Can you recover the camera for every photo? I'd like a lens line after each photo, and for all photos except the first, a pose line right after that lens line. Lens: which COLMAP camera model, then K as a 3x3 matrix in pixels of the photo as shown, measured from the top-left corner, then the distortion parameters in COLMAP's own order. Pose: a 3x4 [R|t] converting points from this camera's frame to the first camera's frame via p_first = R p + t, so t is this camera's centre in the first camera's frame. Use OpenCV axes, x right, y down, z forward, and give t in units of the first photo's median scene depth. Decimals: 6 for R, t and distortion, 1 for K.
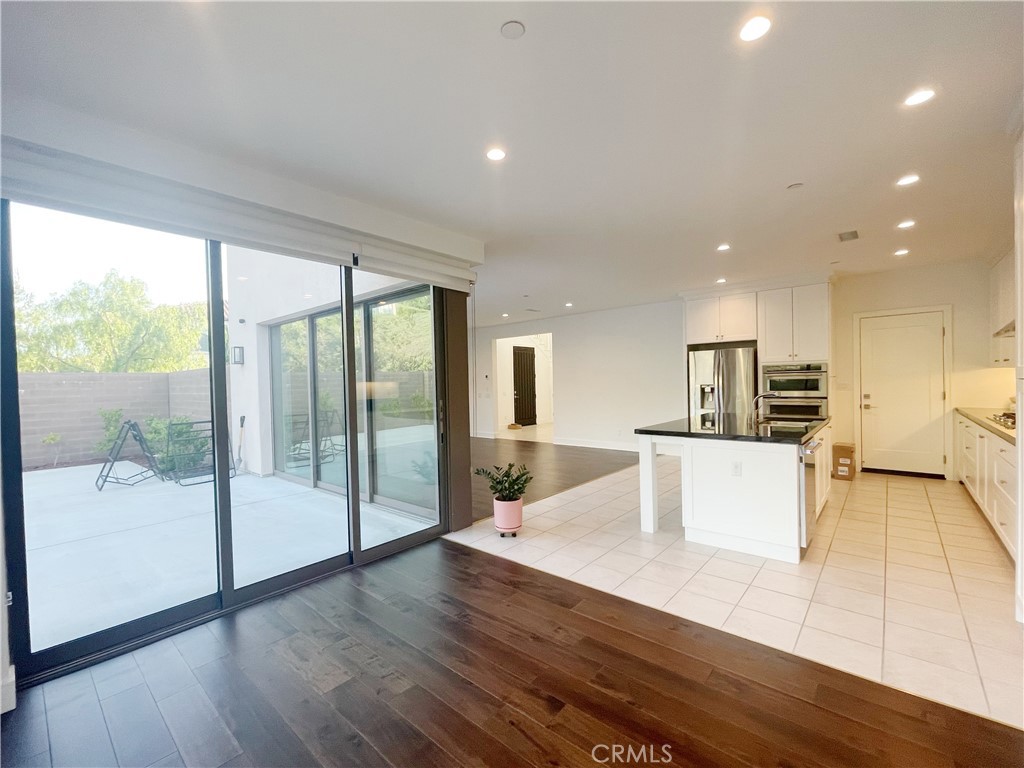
lens RADIAL K [[434.9, 0, 512.0], [0, 434.9, 384.0], [0, 0, 1]] dist [0.000094, -0.000353]
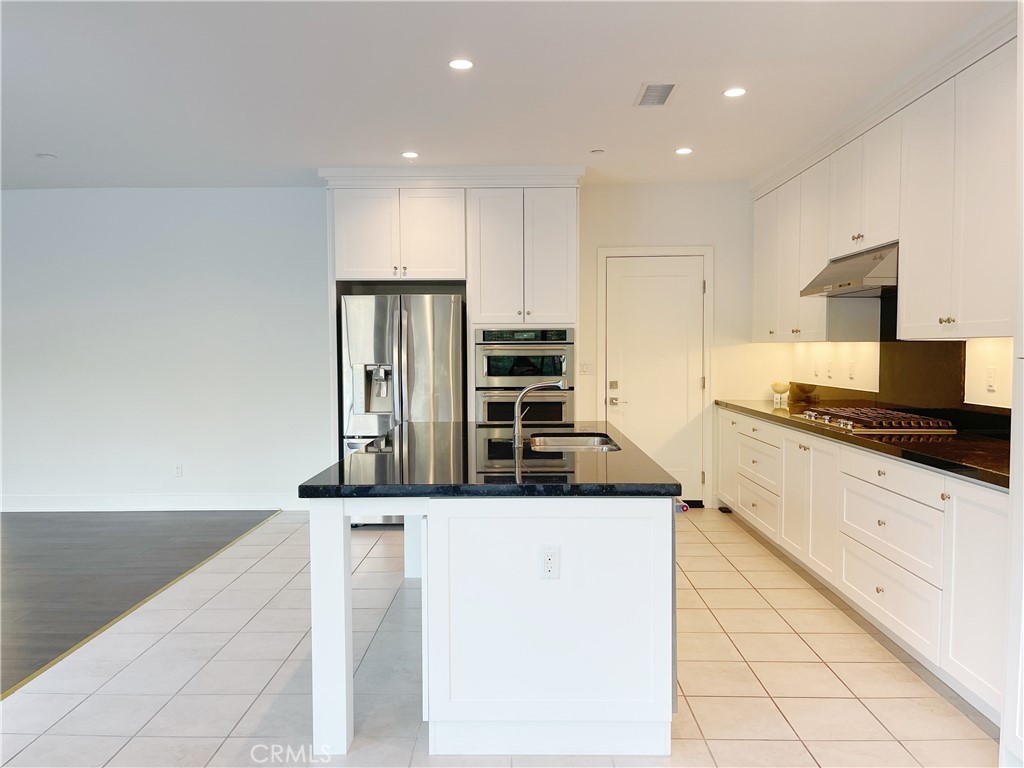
lens RADIAL K [[781.8, 0, 512.0], [0, 781.8, 384.0], [0, 0, 1]] dist [0.008996, 0.001637]
pose [[0.772737, -0.010202, 0.634644, 0.002933], [-0.008263, 0.999624, 0.026131, -0.000390], [-0.634672, -0.025436, 0.772363, 0.358052]]
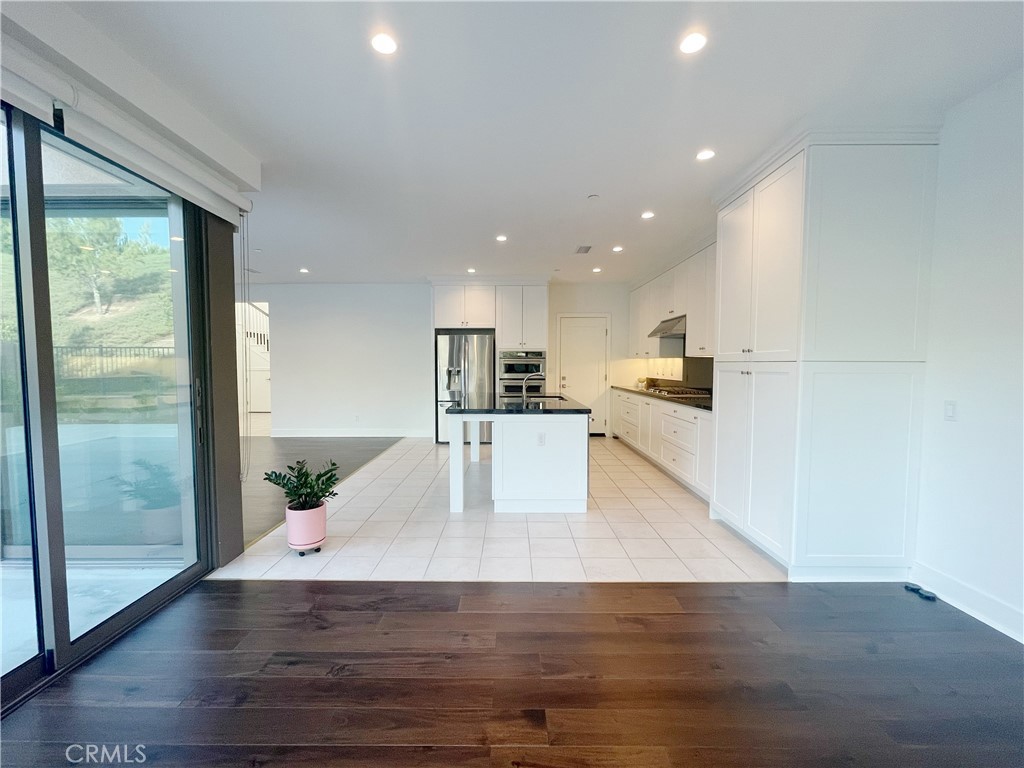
lens RADIAL K [[434.9, 0, 512.0], [0, 434.9, 384.0], [0, 0, 1]] dist [0.000094, -0.000353]
pose [[0.762805, -0.006526, 0.646596, -0.215213], [-0.014655, 0.999518, 0.027377, 0.018741], [-0.646463, -0.030359, 0.762341, 0.164991]]
